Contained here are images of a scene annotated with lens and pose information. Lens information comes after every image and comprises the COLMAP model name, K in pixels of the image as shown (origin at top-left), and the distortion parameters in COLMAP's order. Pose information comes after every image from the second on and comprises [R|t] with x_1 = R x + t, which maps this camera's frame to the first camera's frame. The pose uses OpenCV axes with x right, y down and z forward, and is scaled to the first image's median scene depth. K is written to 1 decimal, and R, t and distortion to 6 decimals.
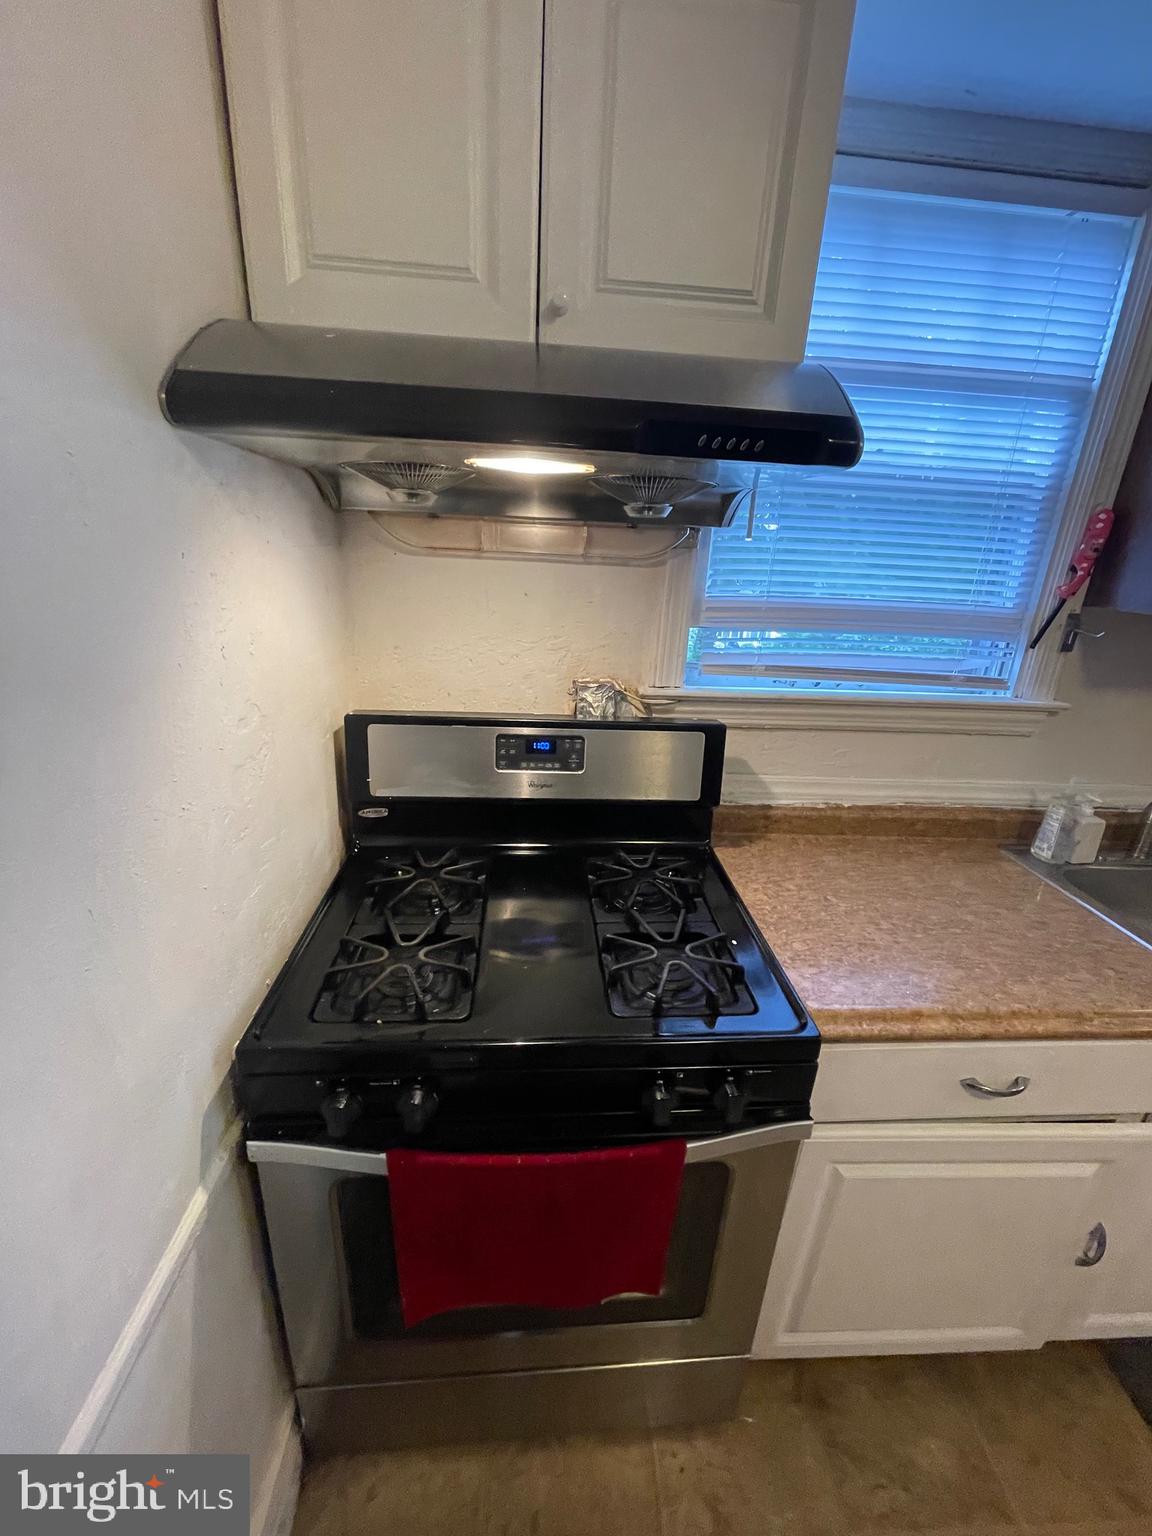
lens RADIAL K [[622.4, 0, 581.7], [0, 622.4, 772.7], [0, 0, 1]] dist [0.000871, 0.000523]
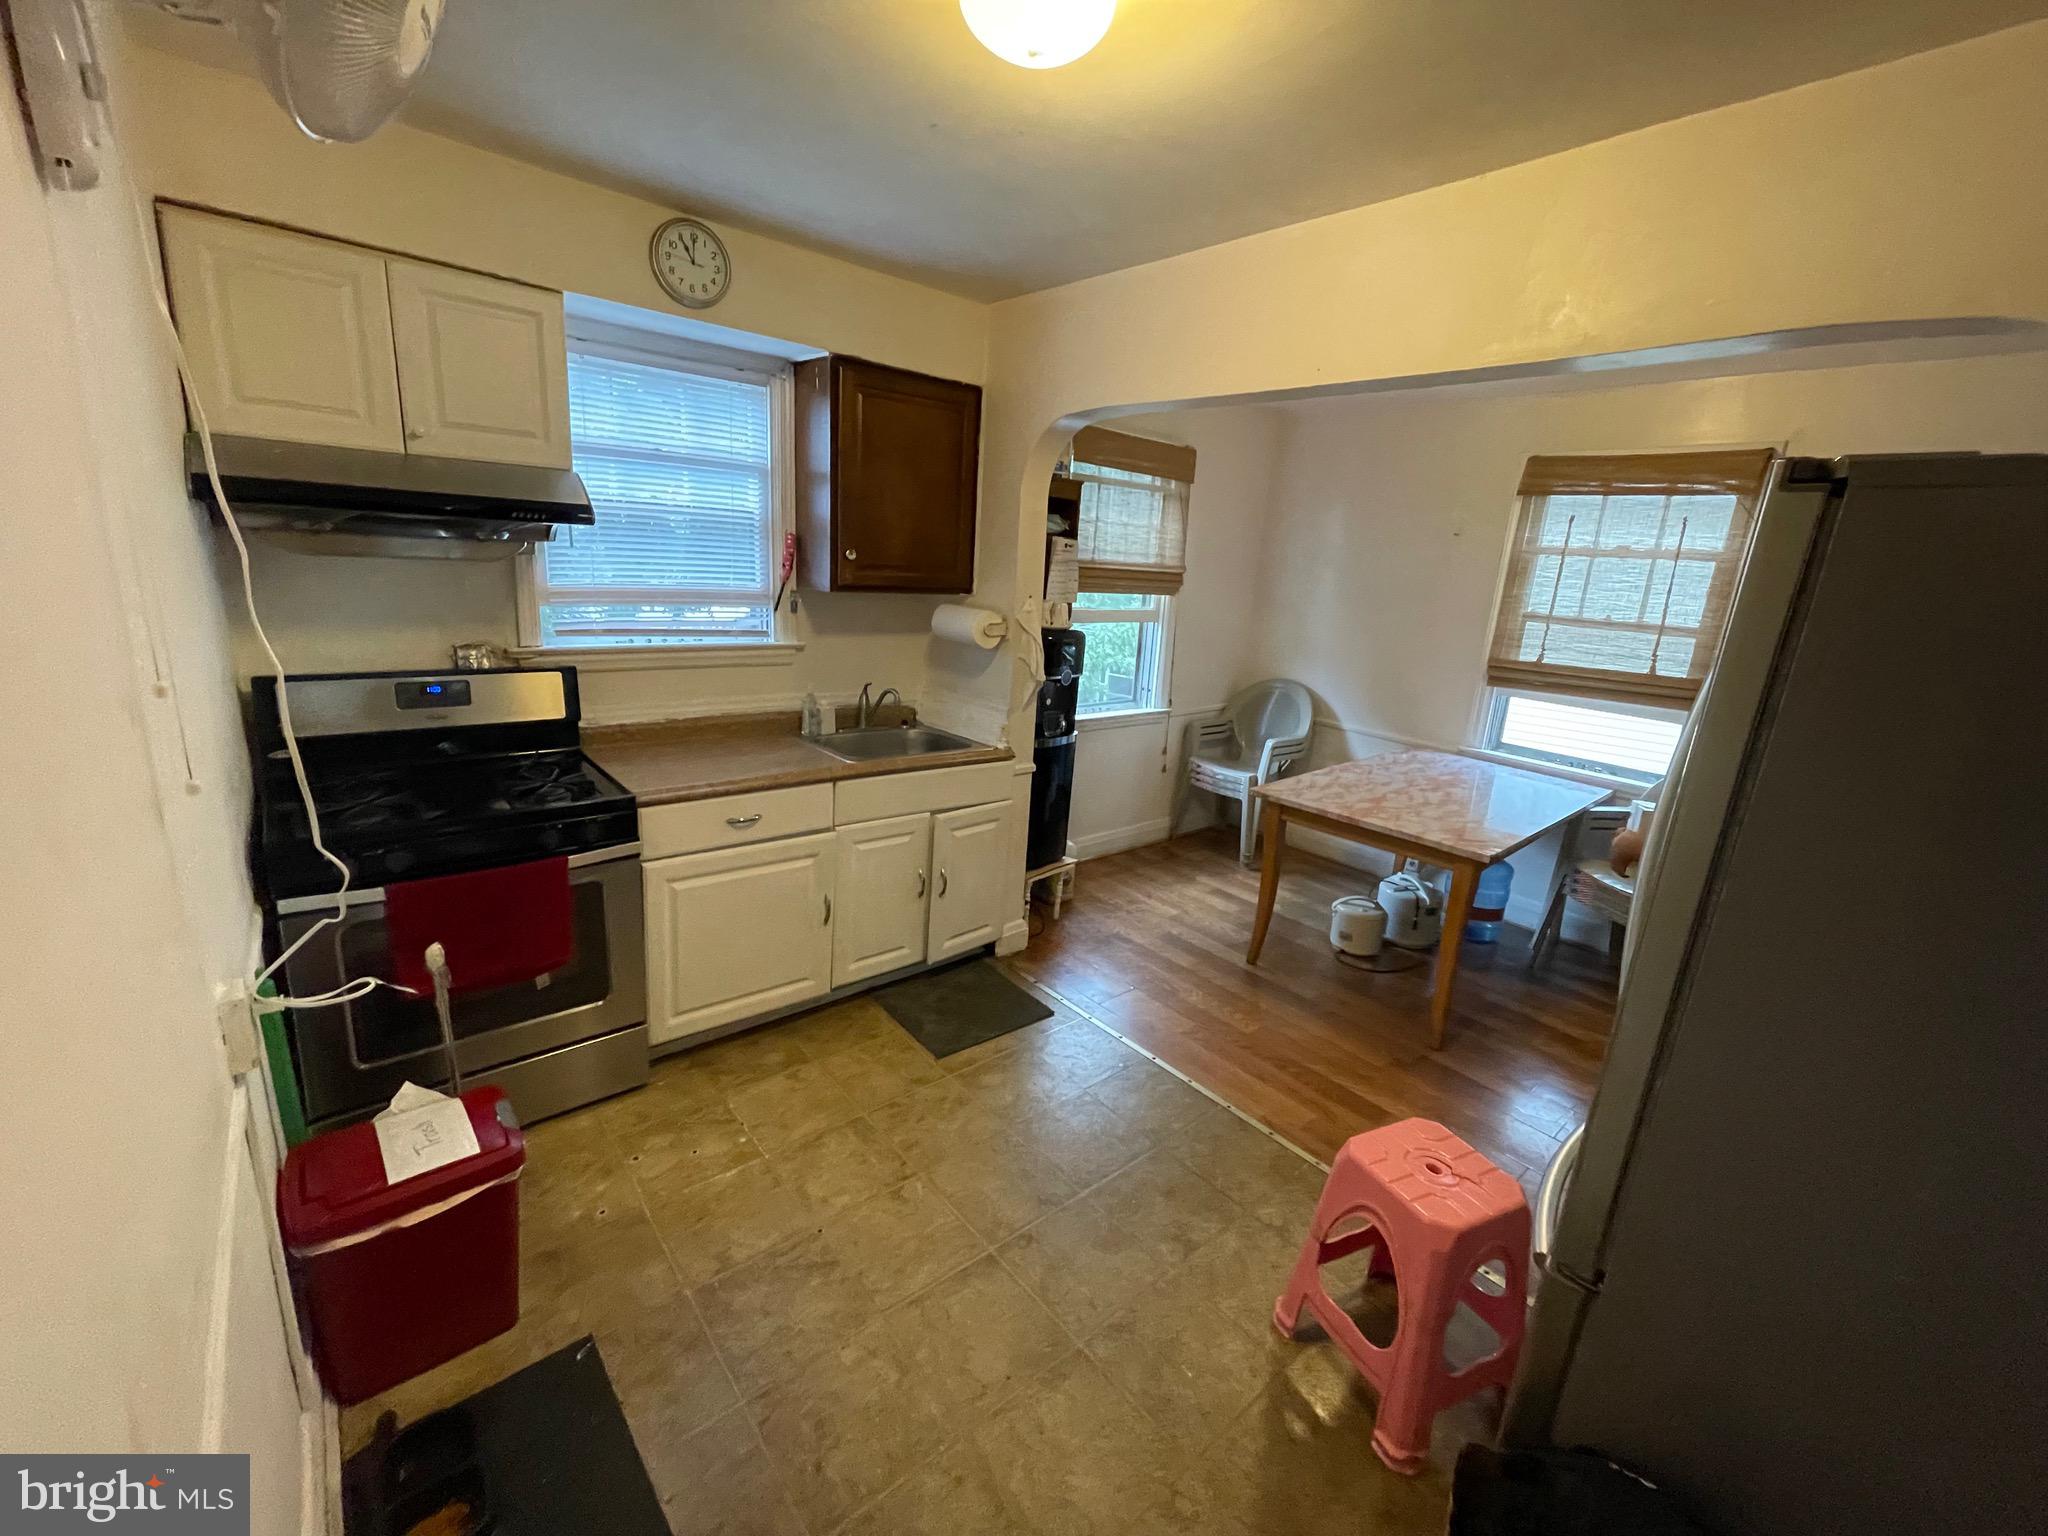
lens RADIAL K [[827.4, 0, 1024.9], [0, 827.4, 759.8], [0, 0, 1]] dist [-0.005407, 0.000144]
pose [[0.811157, -0.138411, 0.568213, -0.064267], [0.180618, 0.983383, -0.018299, 0.394853], [-0.556238, 0.117473, 0.822678, -1.288138]]
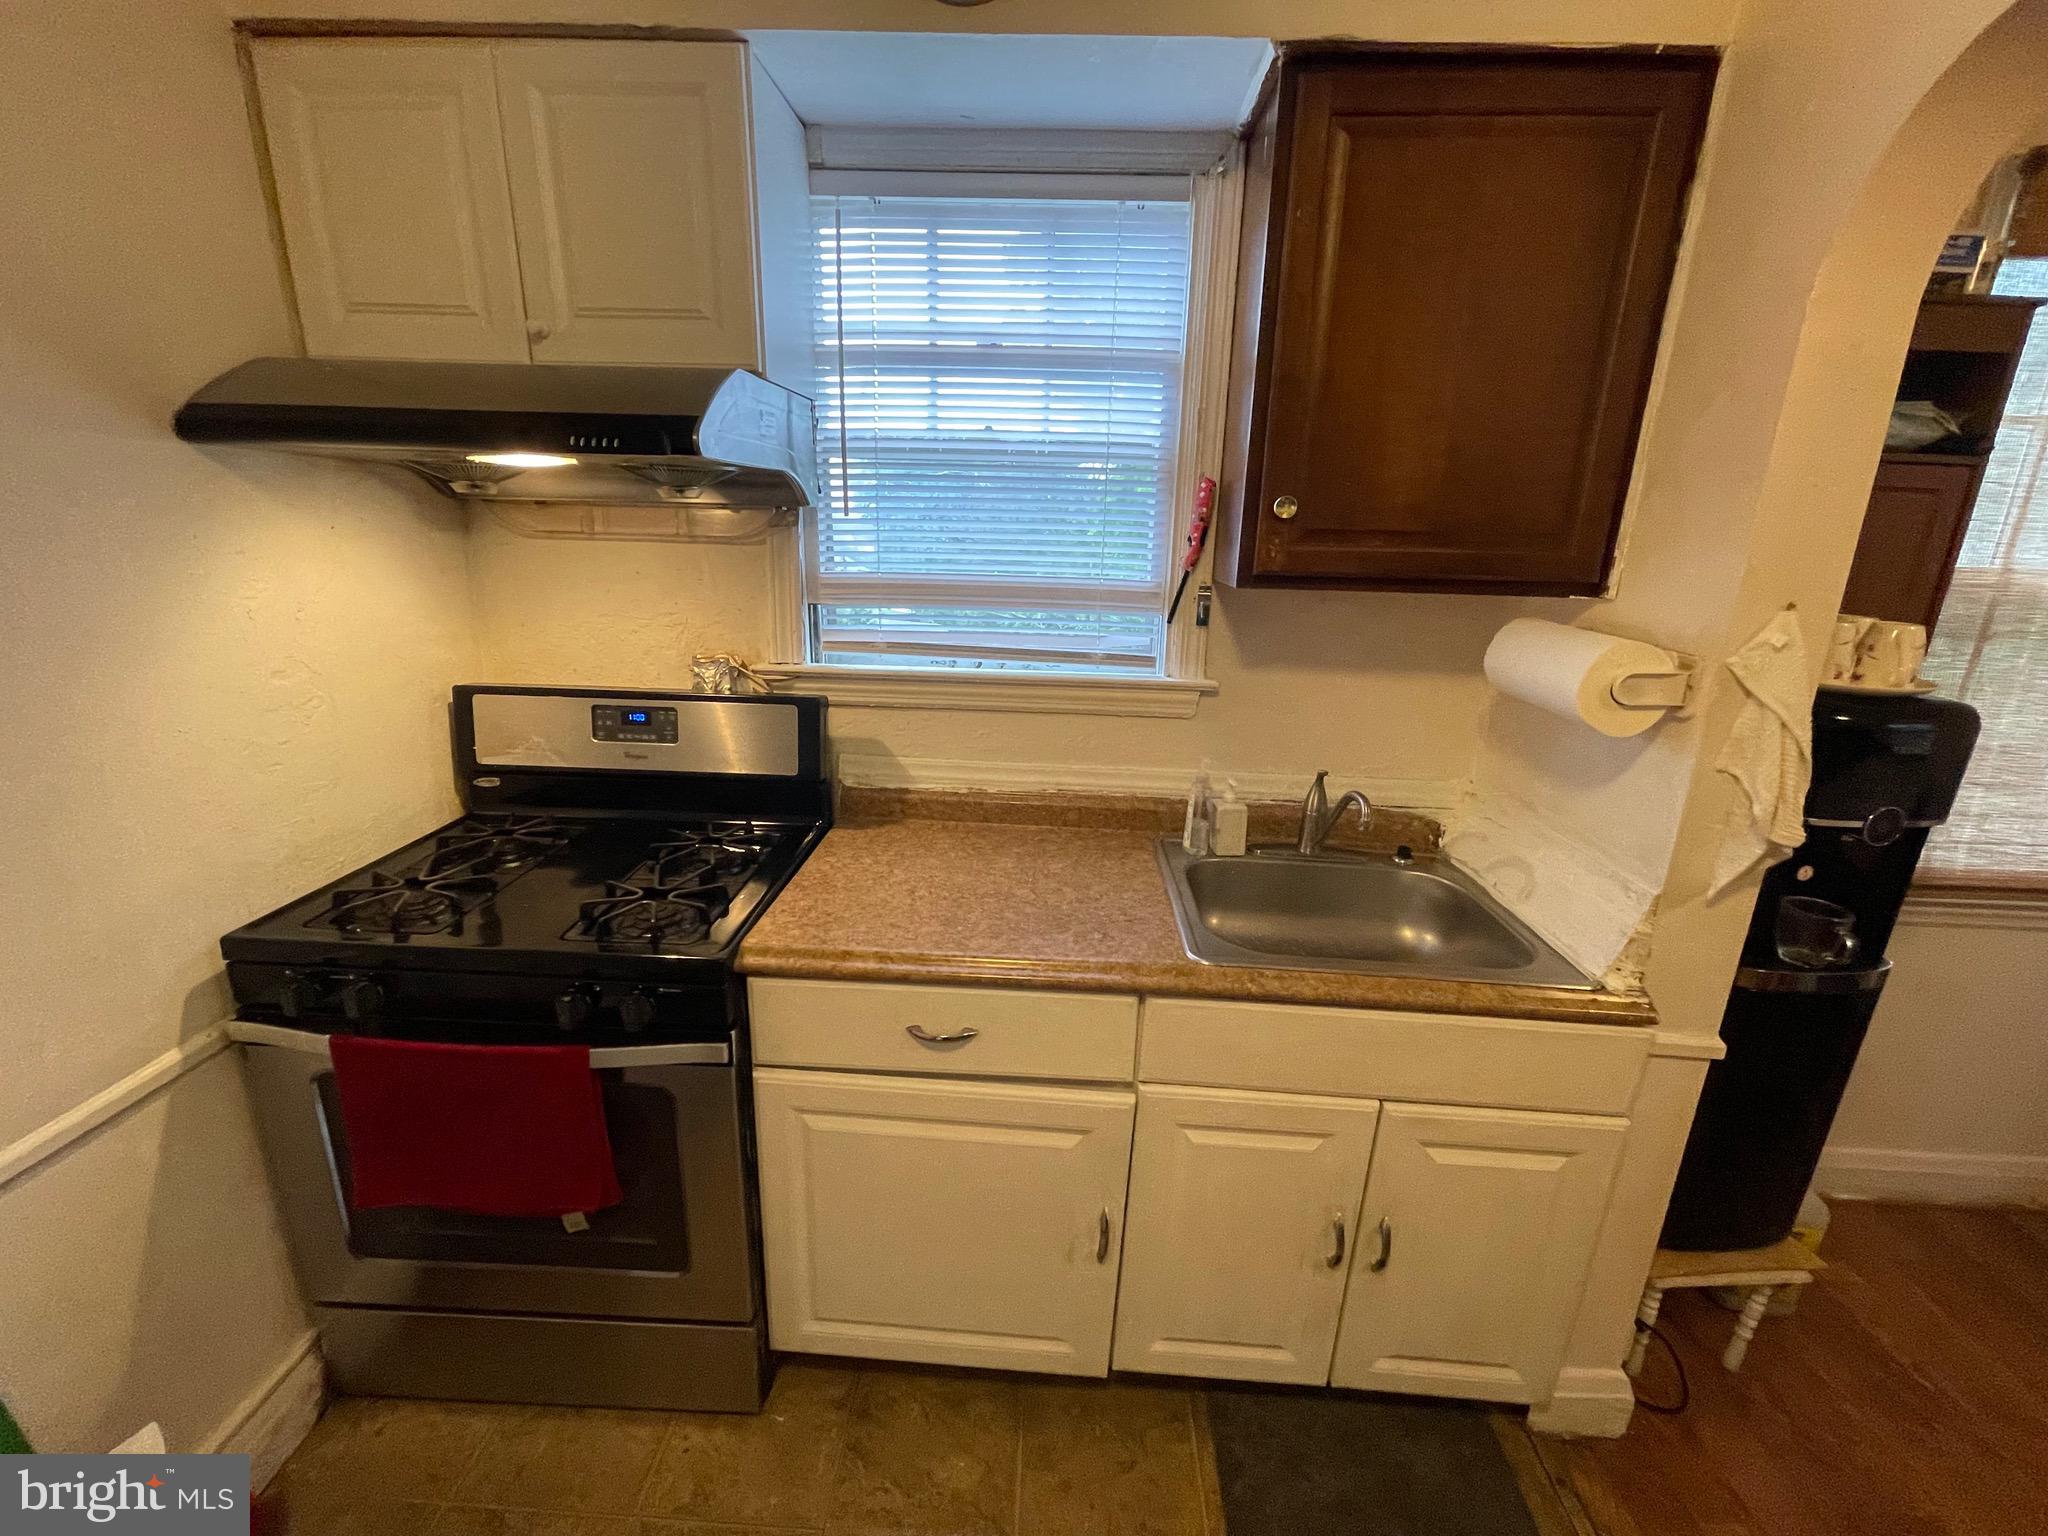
lens RADIAL K [[828.2, 0, 1025.0], [0, 828.2, 760.2], [0, 0, 1]] dist [0.000061, -0.000197]
pose [[0.993300, 0.010326, -0.115102, 0.718277], [-0.019887, 0.996415, -0.082233, 0.125135], [0.113840, 0.083971, 0.989944, -0.268039]]
